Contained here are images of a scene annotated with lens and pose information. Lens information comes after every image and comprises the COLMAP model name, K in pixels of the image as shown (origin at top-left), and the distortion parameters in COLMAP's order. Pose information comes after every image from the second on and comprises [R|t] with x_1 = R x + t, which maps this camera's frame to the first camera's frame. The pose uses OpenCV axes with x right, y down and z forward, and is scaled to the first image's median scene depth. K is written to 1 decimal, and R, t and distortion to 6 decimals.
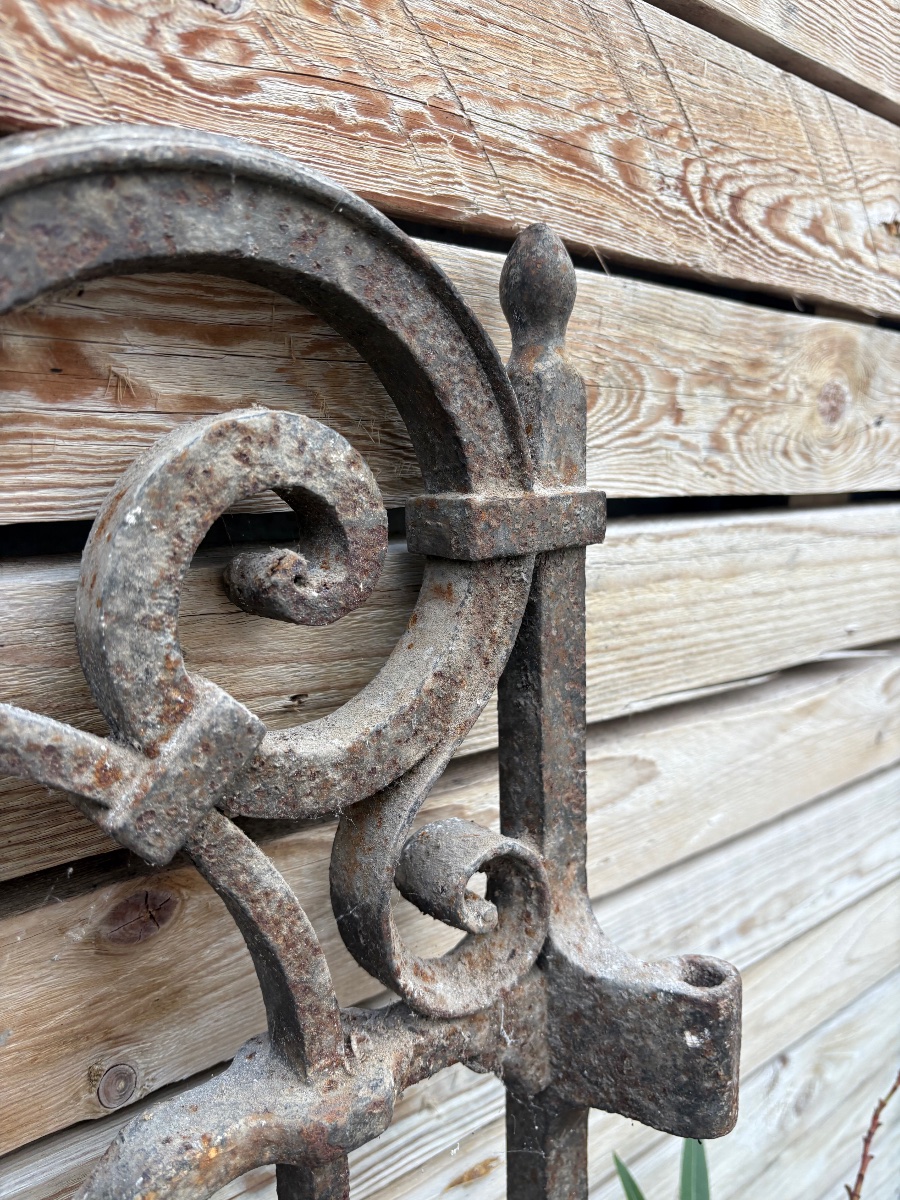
lens RADIAL K [[928.6, 0, 450.0], [0, 928.6, 600.0], [0, 0, 1]] dist [-0.019177, 0.036958]
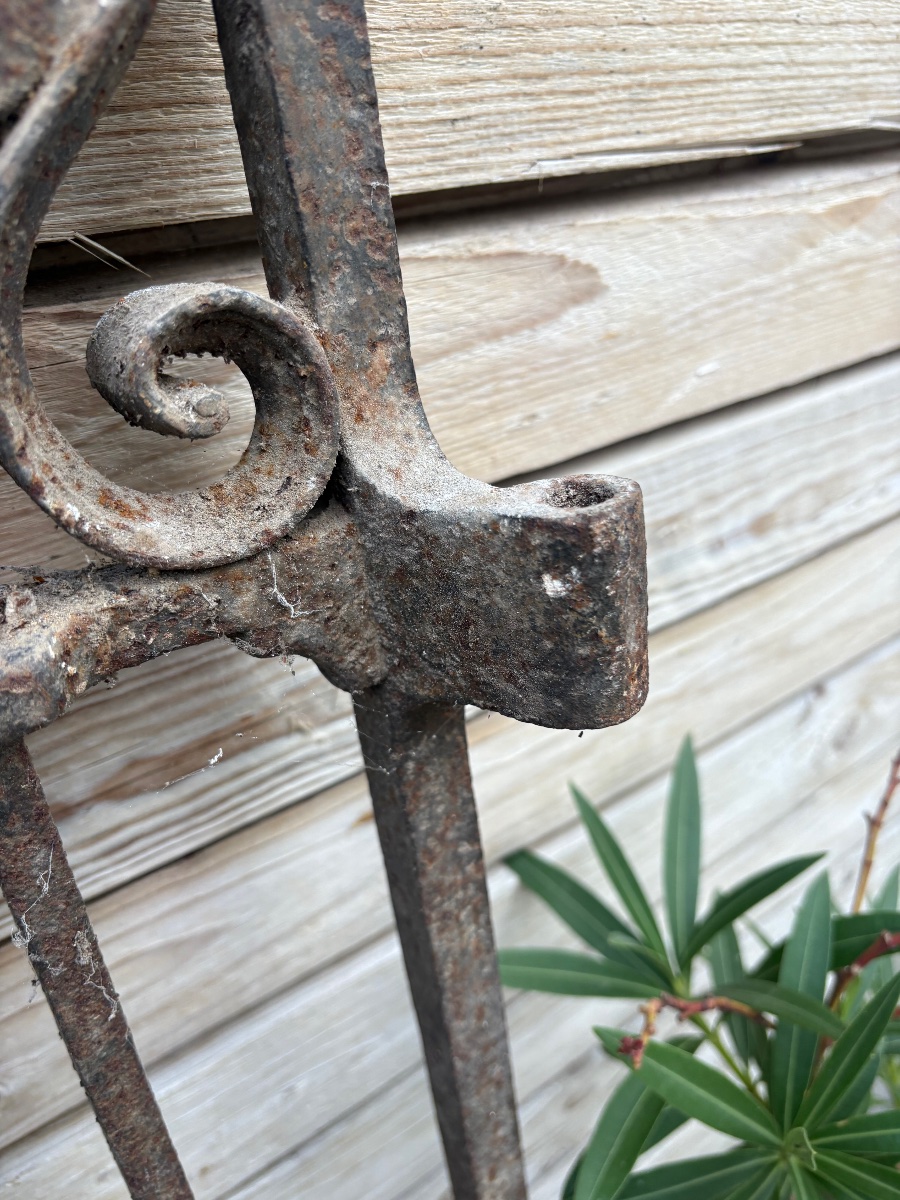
lens RADIAL K [[964.8, 0, 451.4], [0, 964.8, 580.1], [0, 0, 1]] dist [-0.007008, 0.000387]
pose [[0.994138, -0.053316, -0.094061, 0.243115], [0.078083, 0.955787, 0.283502, 0.265482], [0.074787, -0.289184, 0.954348, 0.347137]]
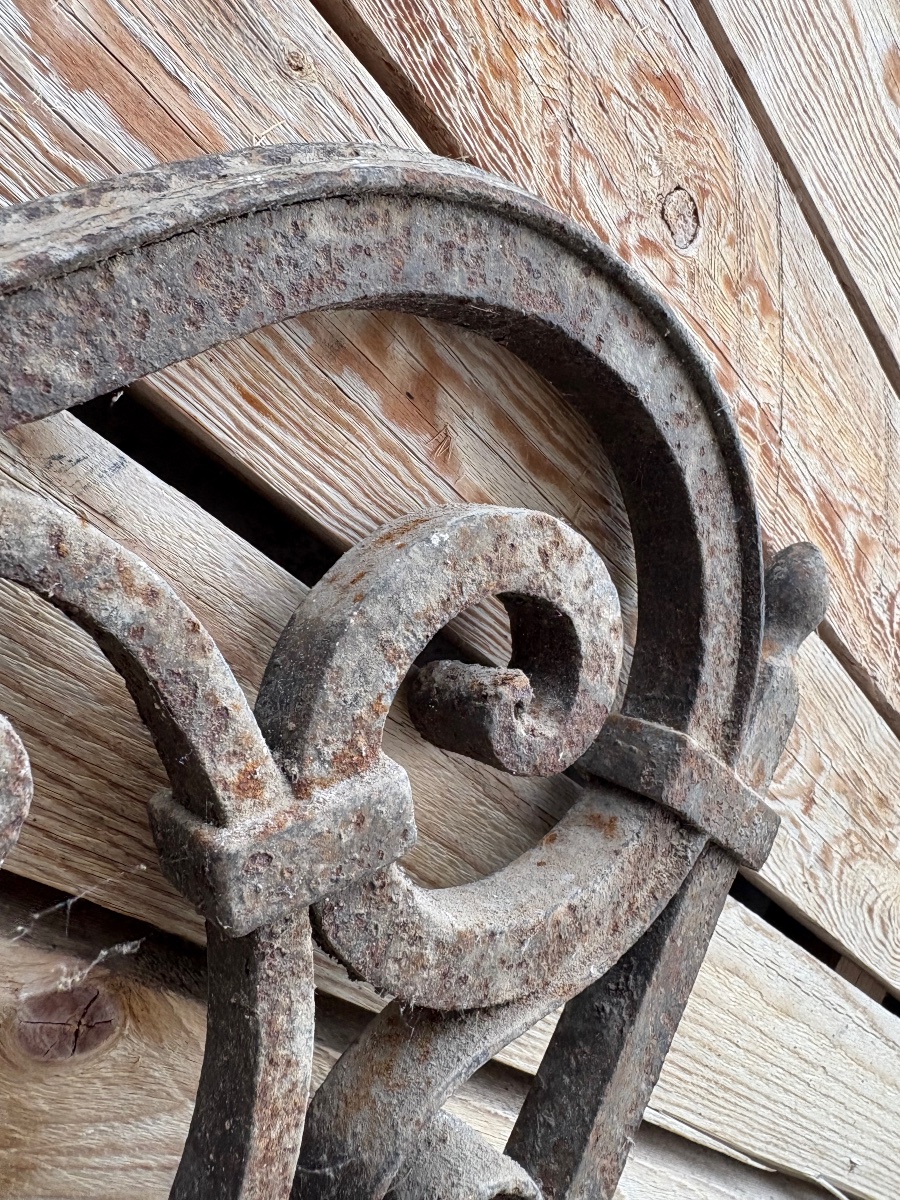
lens RADIAL K [[925.8, 0, 445.8], [0, 925.8, 520.1], [0, 0, 1]] dist [-0.001707, -0.002055]
pose [[0.875824, 0.478243, -0.064926, -0.196654], [-0.455694, 0.775115, -0.437652, 0.198408], [-0.158979, 0.412893, 0.896797, 0.124013]]
